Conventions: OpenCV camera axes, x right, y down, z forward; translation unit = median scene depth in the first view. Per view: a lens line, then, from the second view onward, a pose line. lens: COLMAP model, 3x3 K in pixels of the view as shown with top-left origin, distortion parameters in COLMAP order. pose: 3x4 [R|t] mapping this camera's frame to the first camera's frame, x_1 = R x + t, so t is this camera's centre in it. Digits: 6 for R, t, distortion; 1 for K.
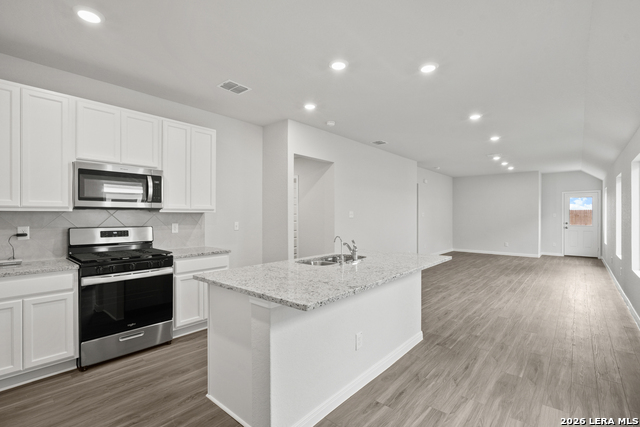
lens RADIAL K [[294.8, 0, 318.0], [0, 294.8, 215.6], [0, 0, 1]] dist [-0.003147, 0.000056]
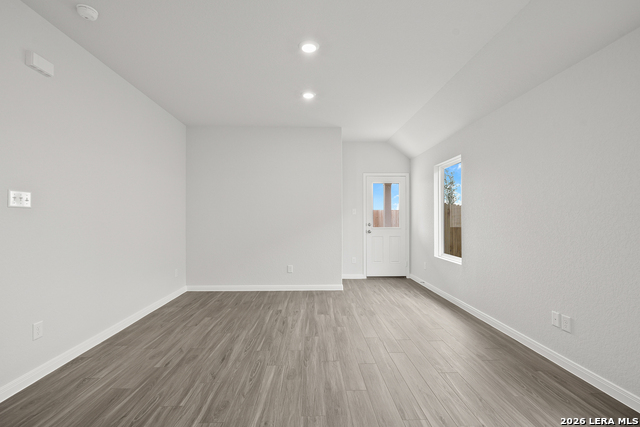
lens RADIAL K [[294.8, 0, 320.2], [0, 294.8, 217.6], [0, 0, 1]] dist [-0.003147, 0.000056]
pose [[0.722225, 0.000188, 0.691658, 0.749955], [0.003759, 0.999984, -0.004197, 0.028350], [-0.691648, 0.005631, 0.722213, 1.366889]]
